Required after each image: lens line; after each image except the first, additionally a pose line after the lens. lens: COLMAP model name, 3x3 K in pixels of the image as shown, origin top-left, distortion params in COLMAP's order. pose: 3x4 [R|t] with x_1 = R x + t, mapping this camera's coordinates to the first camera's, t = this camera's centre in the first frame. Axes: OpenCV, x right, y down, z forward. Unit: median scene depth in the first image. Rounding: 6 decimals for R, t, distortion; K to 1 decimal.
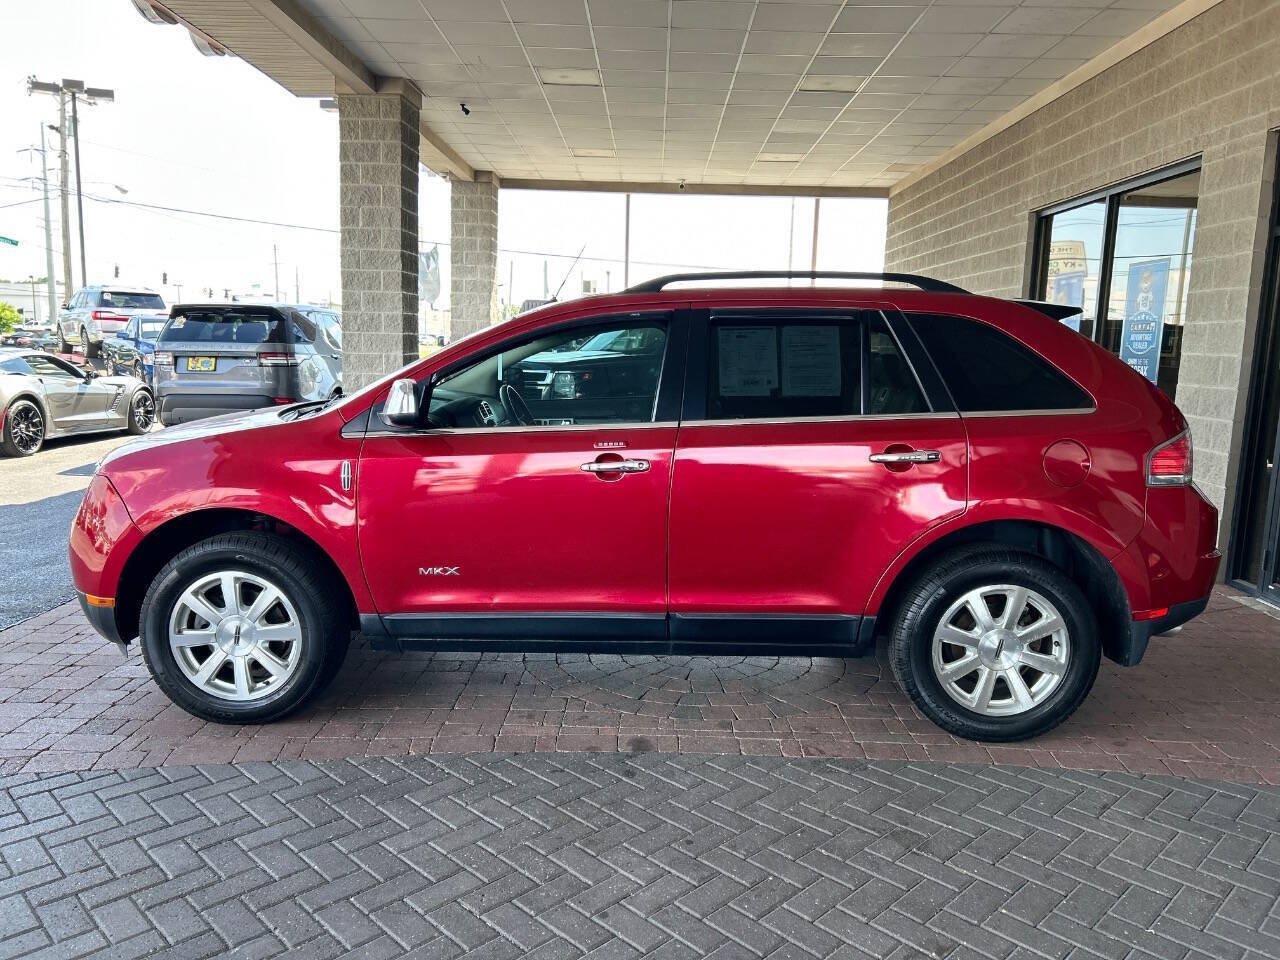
lens RADIAL K [[979.2, 0, 622.1], [0, 979.2, 481.2], [0, 0, 1]] dist [0.066204, -0.075956]
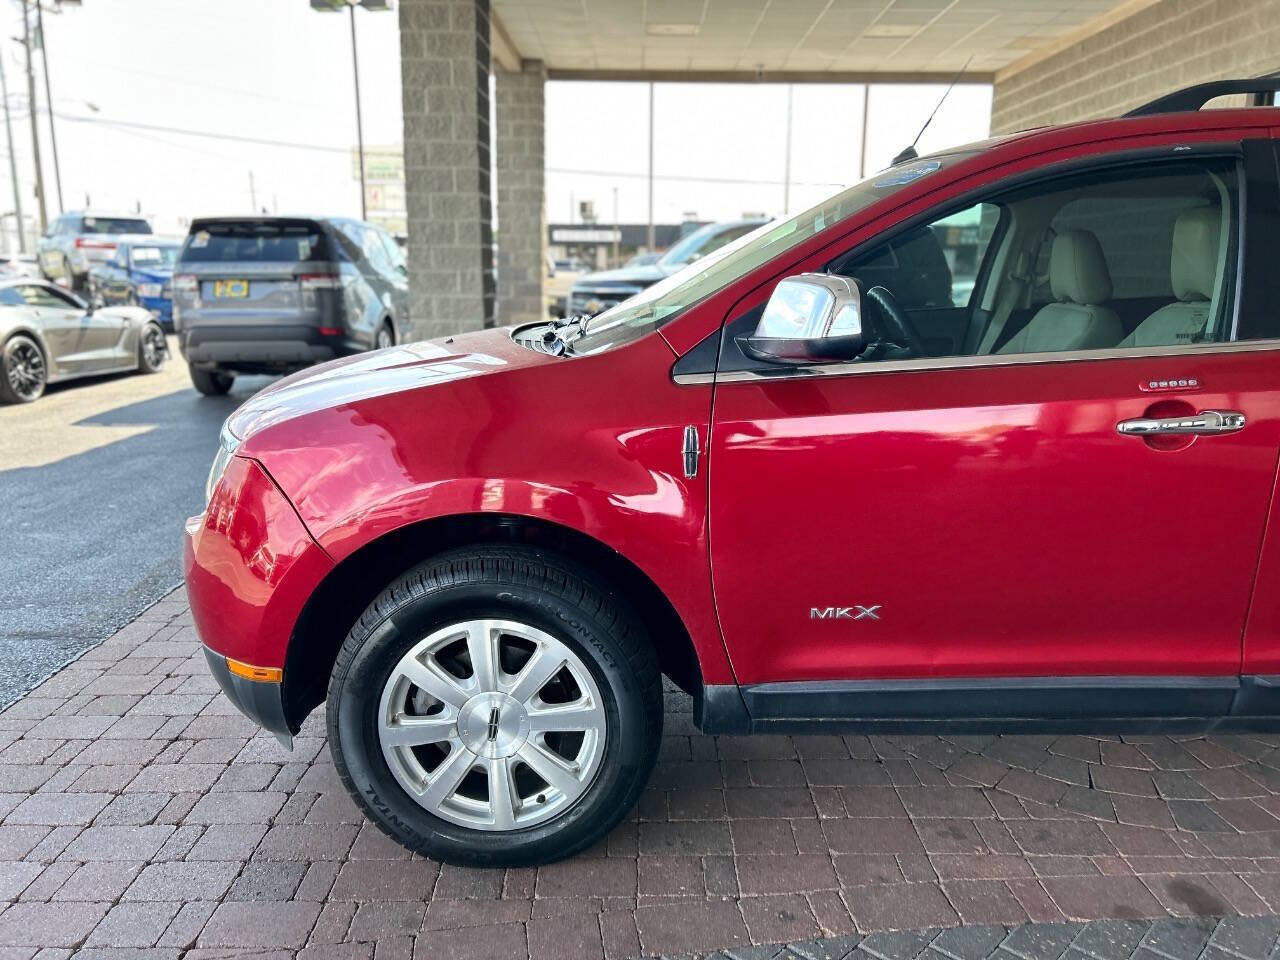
lens RADIAL K [[979.2, 0, 622.1], [0, 979.2, 481.2], [0, 0, 1]] dist [0.066204, -0.075956]
pose [[0.999659, -0.022324, 0.013525, -0.120586], [0.021282, 0.997114, 0.072872, -0.011089], [-0.015113, -0.072559, 0.997250, 0.161671]]
